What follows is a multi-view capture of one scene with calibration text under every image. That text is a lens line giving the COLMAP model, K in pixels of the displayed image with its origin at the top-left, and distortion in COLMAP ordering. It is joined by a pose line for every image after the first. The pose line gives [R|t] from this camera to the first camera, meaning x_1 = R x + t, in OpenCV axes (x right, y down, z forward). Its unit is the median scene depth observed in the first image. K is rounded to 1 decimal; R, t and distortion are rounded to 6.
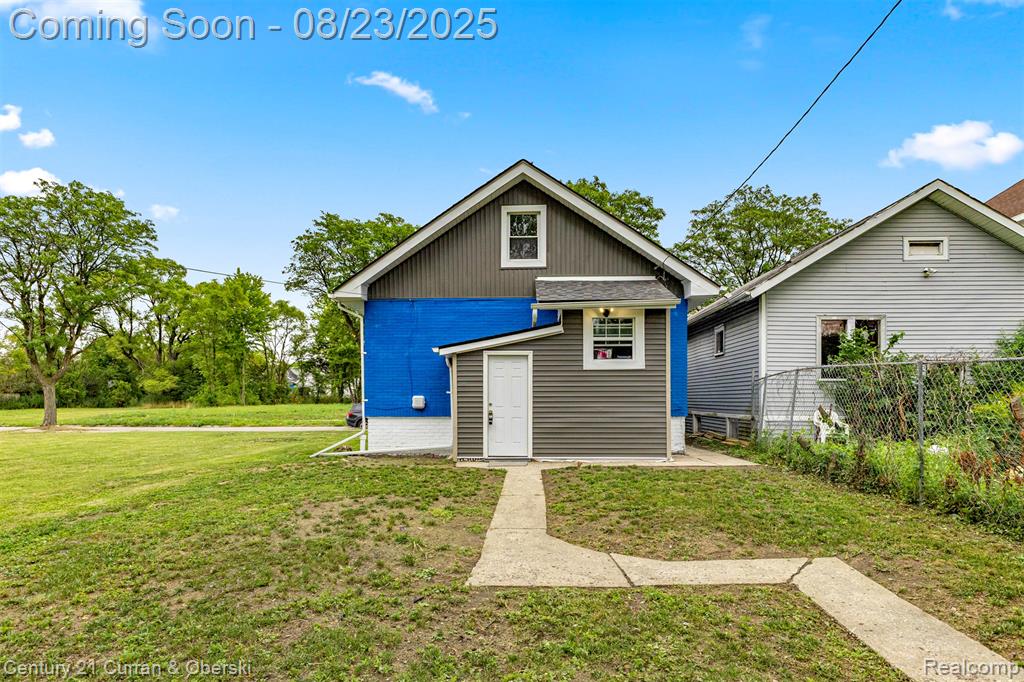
lens RADIAL K [[561.4, 0, 512.8], [0, 561.4, 400.5], [0, 0, 1]] dist [0.000423, 0.000068]
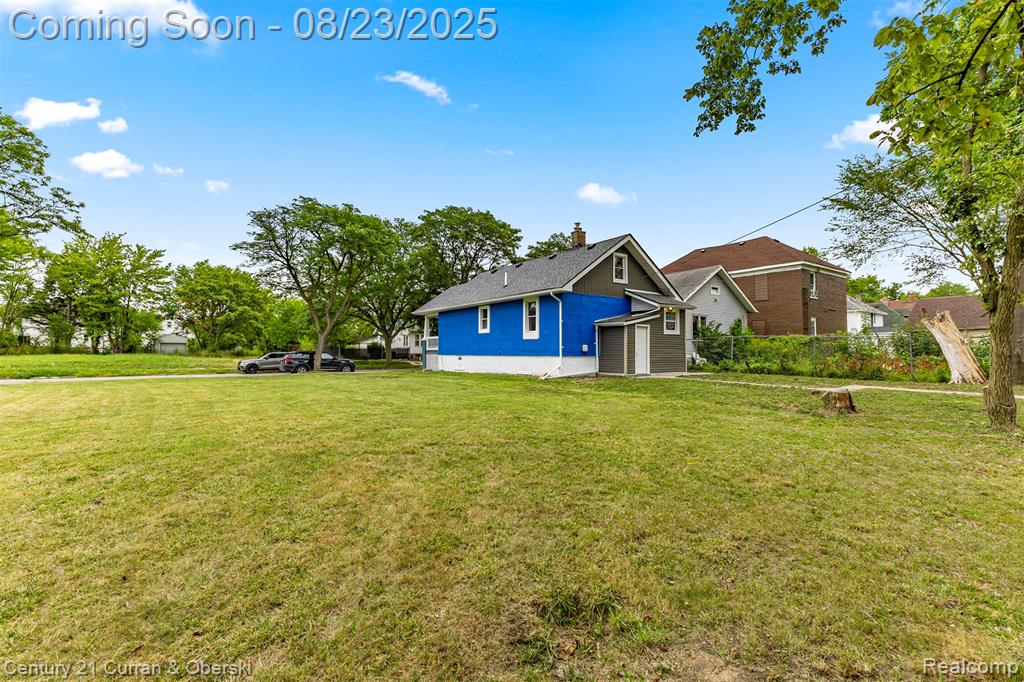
lens RADIAL K [[432.3, 0, 512.0], [0, 432.3, 341.0], [0, 0, 1]] dist [-0.000548, -0.000029]
pose [[0.793671, 0.014929, 0.608164, -1.251545], [0.000269, 0.999690, -0.024890, 0.013908], [-0.608347, 0.019918, 0.793421, -0.012033]]
